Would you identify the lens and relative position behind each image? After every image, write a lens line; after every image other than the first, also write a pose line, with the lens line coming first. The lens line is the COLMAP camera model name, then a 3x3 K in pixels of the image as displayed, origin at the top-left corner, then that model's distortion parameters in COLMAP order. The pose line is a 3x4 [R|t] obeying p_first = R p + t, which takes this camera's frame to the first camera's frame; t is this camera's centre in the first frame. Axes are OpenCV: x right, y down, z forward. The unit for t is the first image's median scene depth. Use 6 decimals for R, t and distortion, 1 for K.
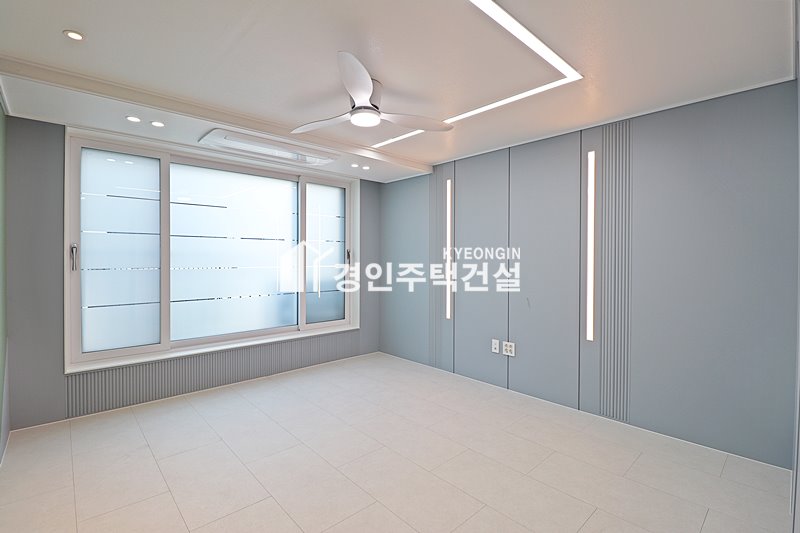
lens RADIAL K [[374.2, 0, 395.6], [0, 374.2, 264.7], [0, 0, 1]] dist [-0.001138, -0.003693]
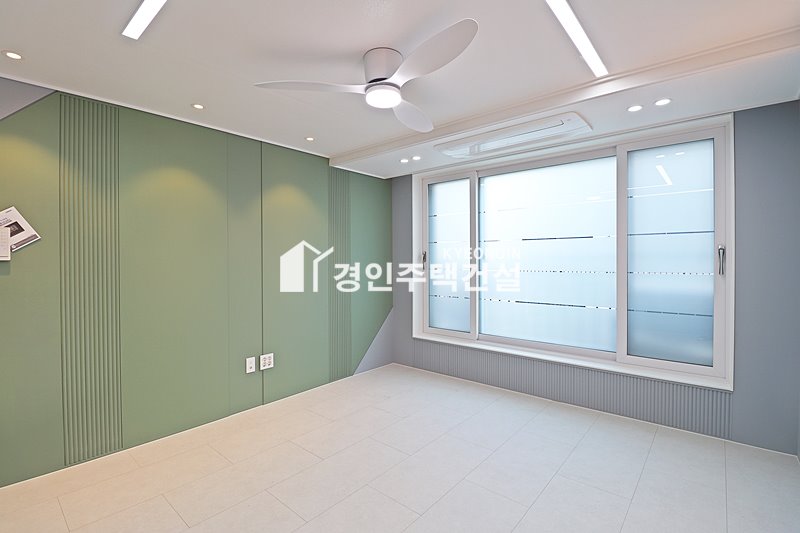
lens RADIAL K [[374.2, 0, 399.4], [0, 374.2, 265.8], [0, 0, 1]] dist [-0.001138, -0.003693]
pose [[0.120524, 0.015007, -0.992597, 0.448849], [-0.011480, 0.999840, 0.013722, -0.014168], [0.992644, 0.009741, 0.120677, 0.549490]]
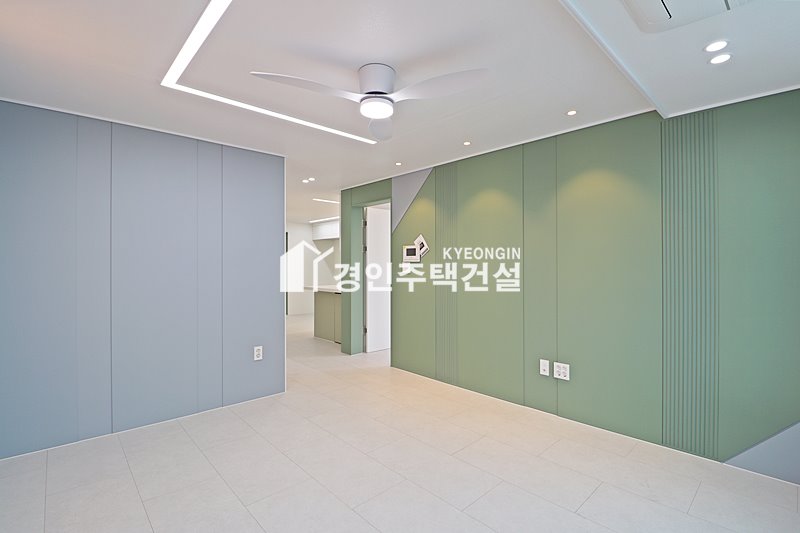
lens RADIAL K [[374.2, 0, 400.2], [0, 374.2, 263.2], [0, 0, 1]] dist [-0.001138, -0.003693]
pose [[-0.999942, 0.000619, -0.010766, -0.070600], [0.000518, 0.999956, 0.009407, -0.015039], [0.010772, 0.009401, -0.999898, 1.120339]]
